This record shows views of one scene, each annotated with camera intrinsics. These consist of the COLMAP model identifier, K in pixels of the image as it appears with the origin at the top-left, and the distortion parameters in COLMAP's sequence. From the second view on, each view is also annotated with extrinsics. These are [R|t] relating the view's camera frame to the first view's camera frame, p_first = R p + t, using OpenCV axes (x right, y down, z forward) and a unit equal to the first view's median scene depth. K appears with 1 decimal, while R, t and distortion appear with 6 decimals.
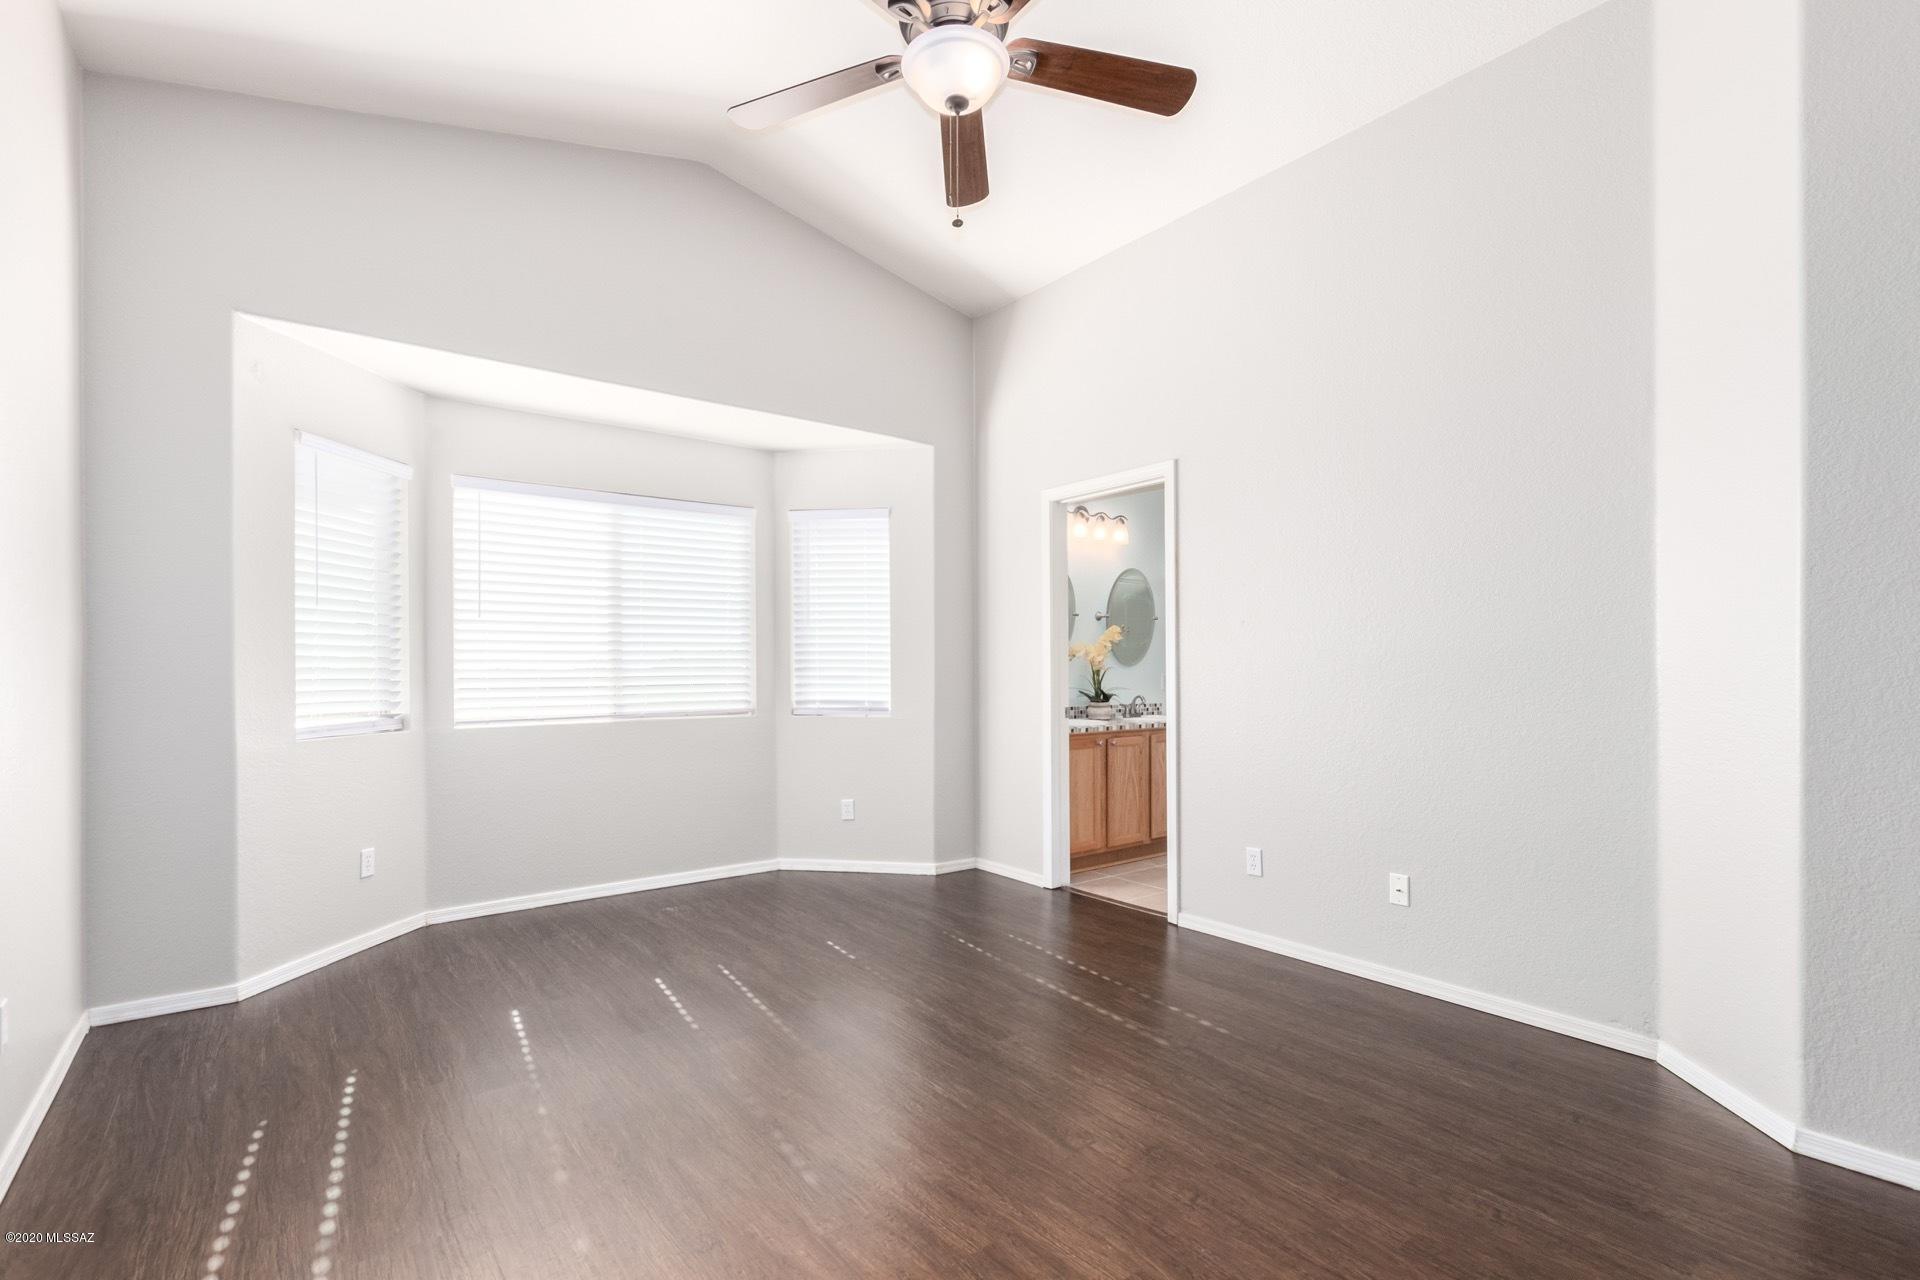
lens RADIAL K [[893.5, 0, 927.0], [0, 893.5, 667.9], [0, 0, 1]] dist [0.000452, -0.001196]
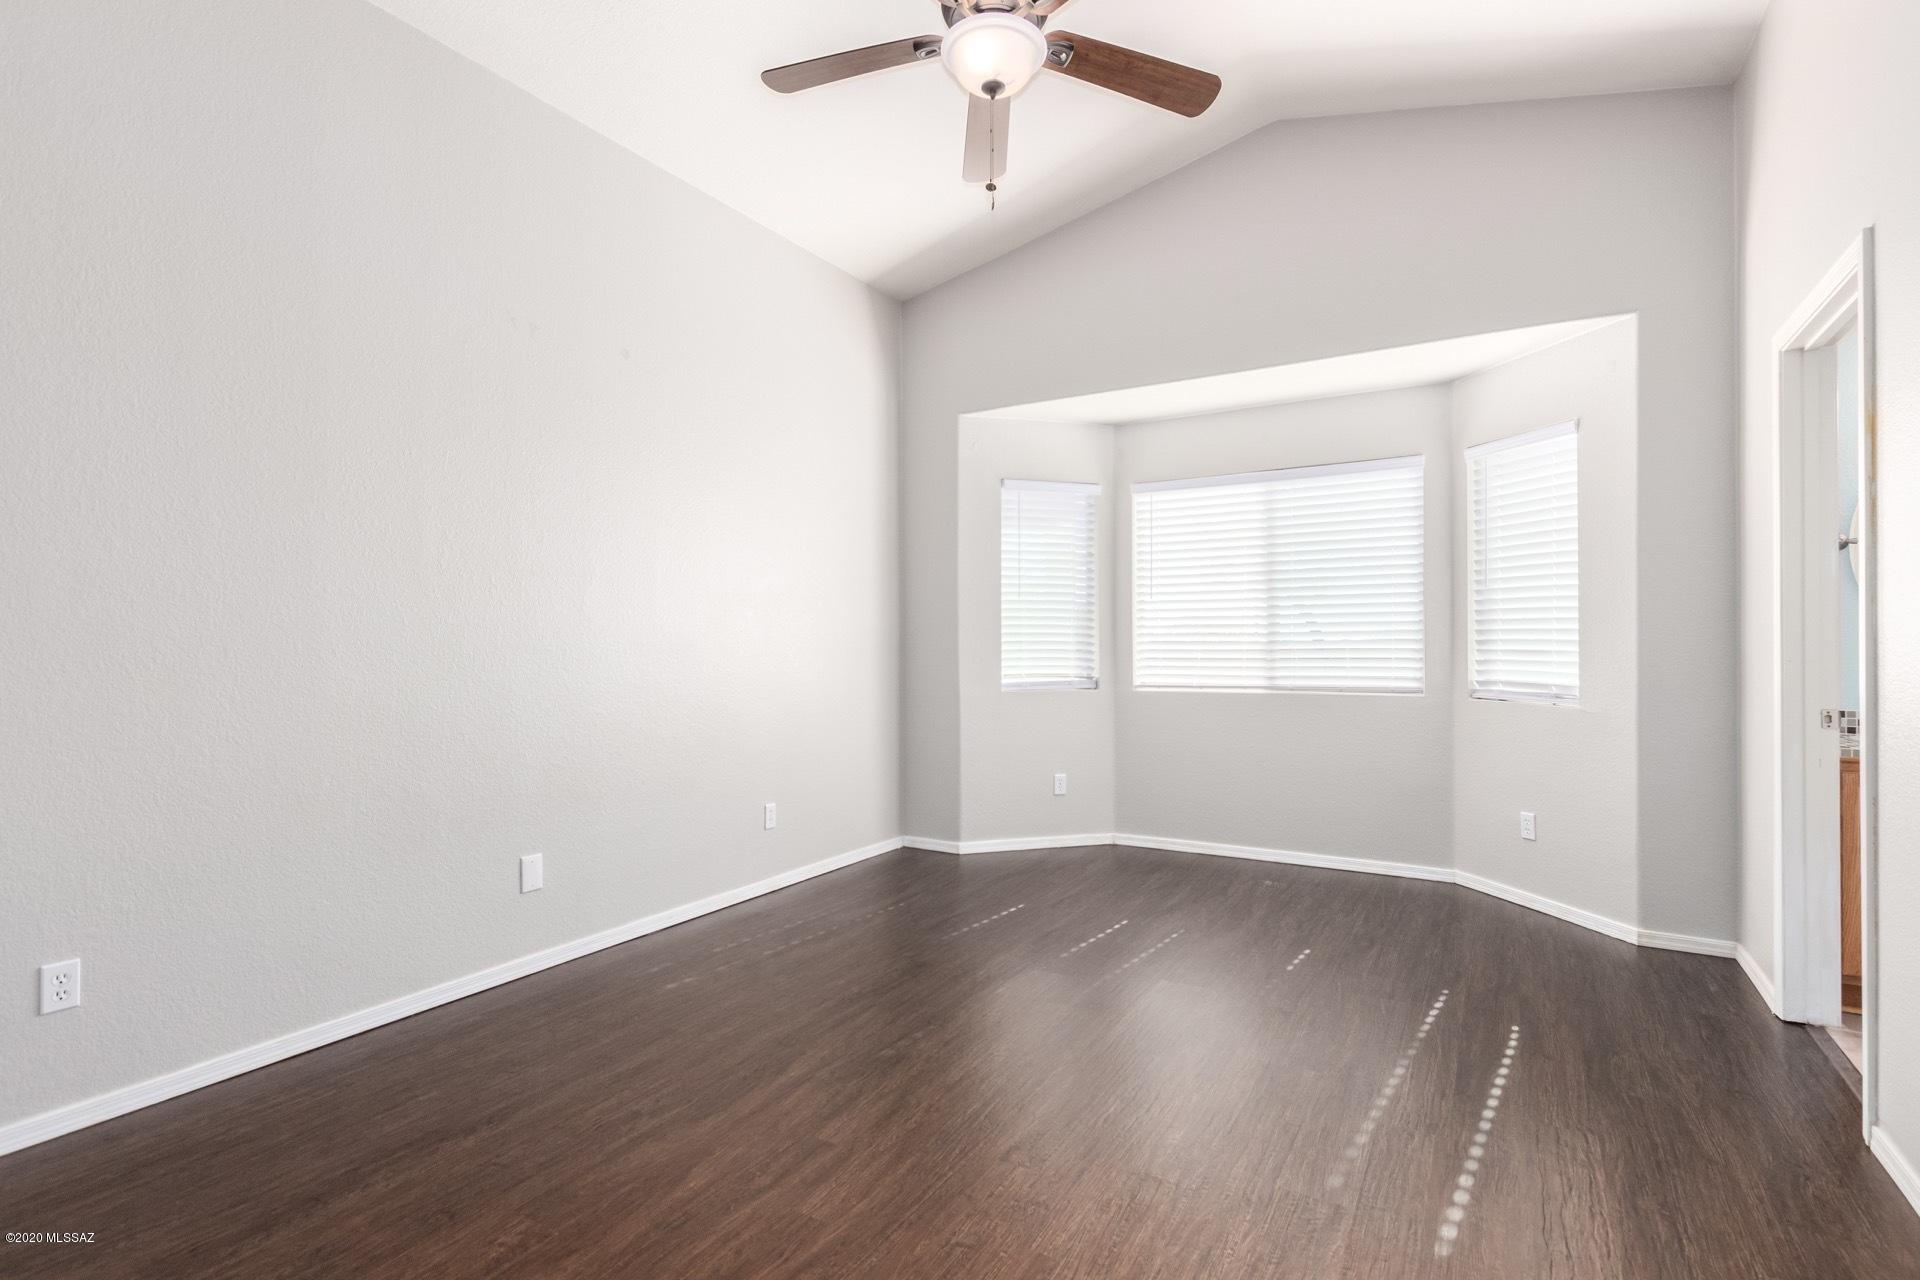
lens RADIAL K [[893.5, 0, 953.4], [0, 893.5, 640.9], [0, 0, 1]] dist [0.000452, -0.001196]
pose [[0.376908, -0.000648, -0.926250, 0.474452], [0.004181, 0.999991, 0.001002, -0.002354], [0.926241, -0.004251, 0.376907, 0.280842]]
